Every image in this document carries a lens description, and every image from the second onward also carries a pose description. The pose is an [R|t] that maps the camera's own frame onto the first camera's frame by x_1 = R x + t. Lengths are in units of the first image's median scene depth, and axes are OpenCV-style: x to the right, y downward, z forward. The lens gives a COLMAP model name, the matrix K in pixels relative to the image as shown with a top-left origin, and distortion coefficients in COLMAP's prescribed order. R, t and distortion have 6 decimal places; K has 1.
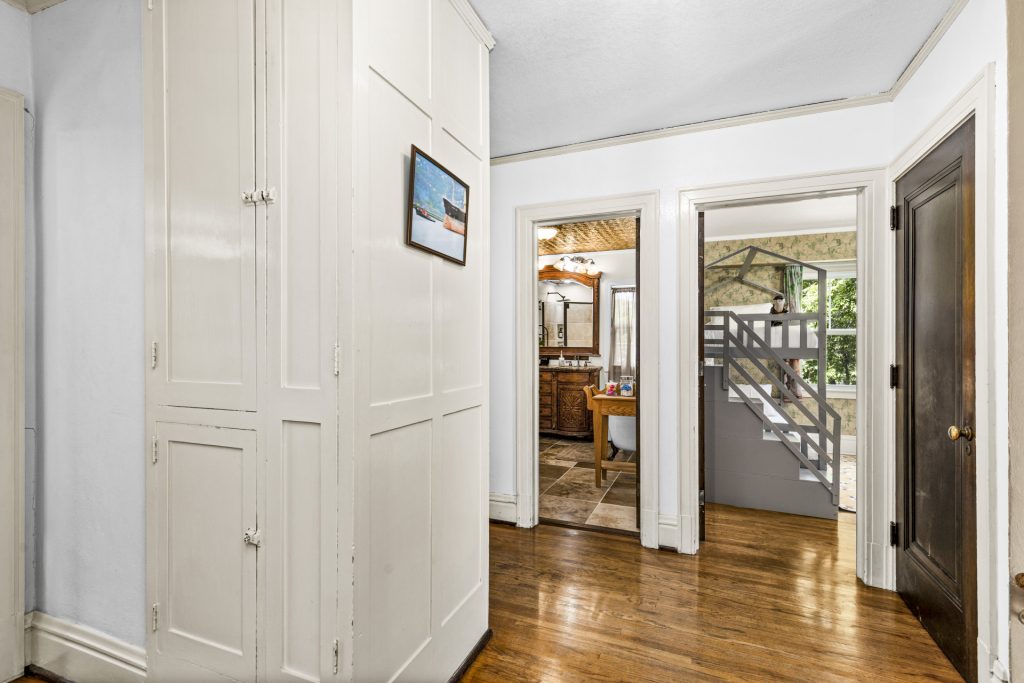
lens RADIAL K [[467.0, 0, 512.8], [0, 467.0, 341.6], [0, 0, 1]] dist [0.005237, 0.001905]
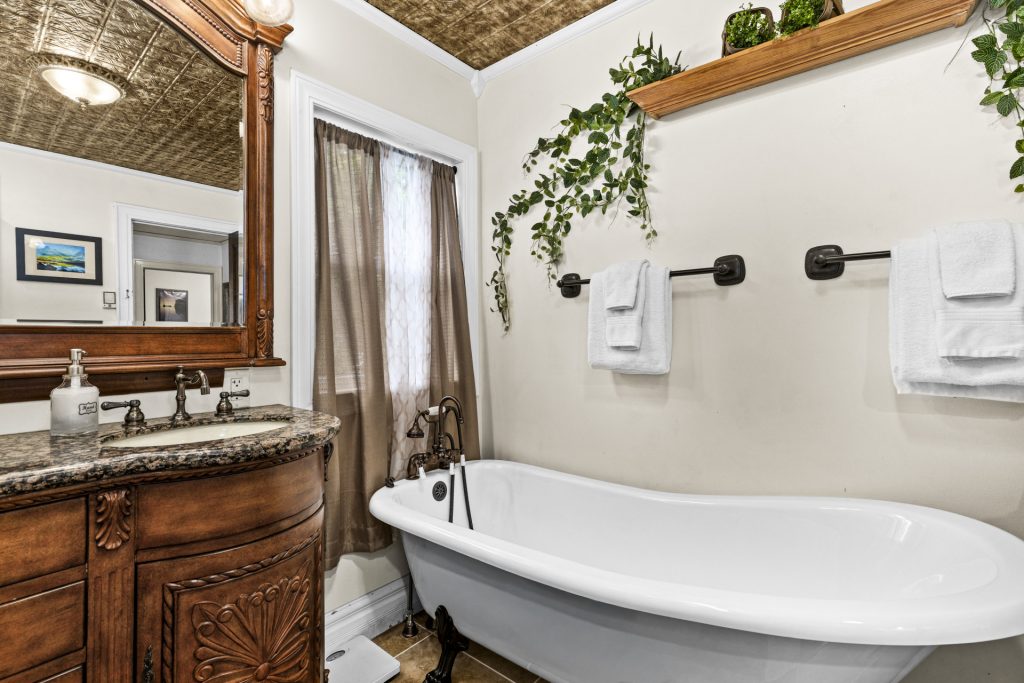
lens RADIAL K [[467.0, 0, 511.7], [0, 467.0, 331.3], [0, 0, 1]] dist [0.005237, 0.001905]
pose [[0.303837, 0.000976, 0.952724, -0.013770], [0.003519, 0.999992, -0.002147, 0.014434], [-0.952718, 0.004005, 0.303831, 0.796666]]
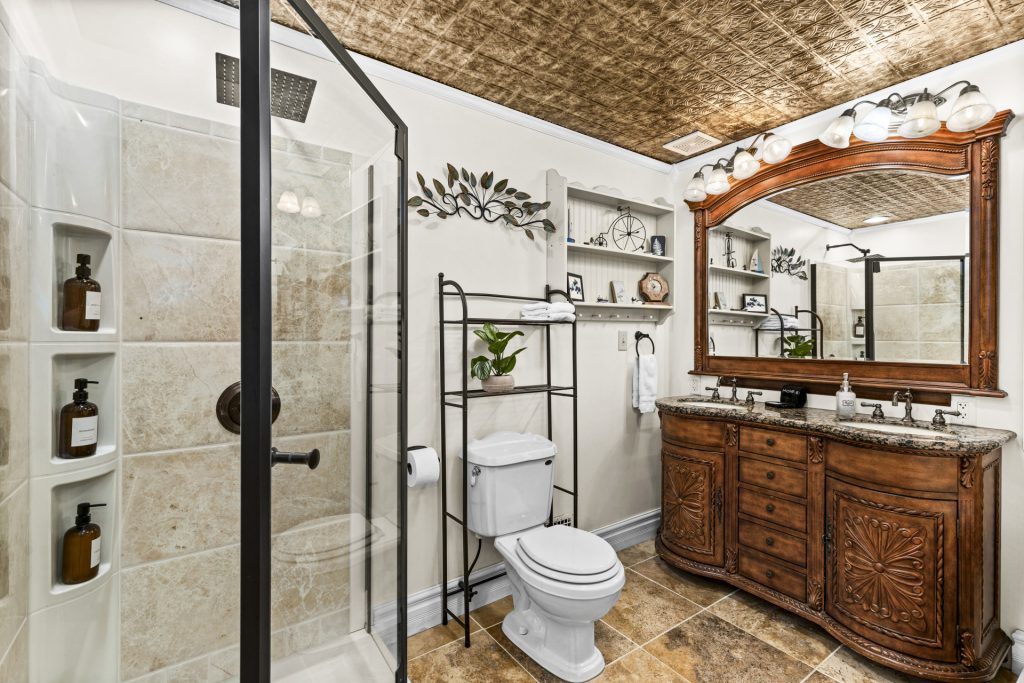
lens RADIAL K [[467.0, 0, 517.8], [0, 467.0, 337.5], [0, 0, 1]] dist [0.005237, 0.001905]
pose [[0.852467, -0.001293, -0.522779, 0.079042], [-0.004376, 0.999944, -0.009608, -0.001990], [0.522763, 0.010478, 0.852414, 0.574793]]
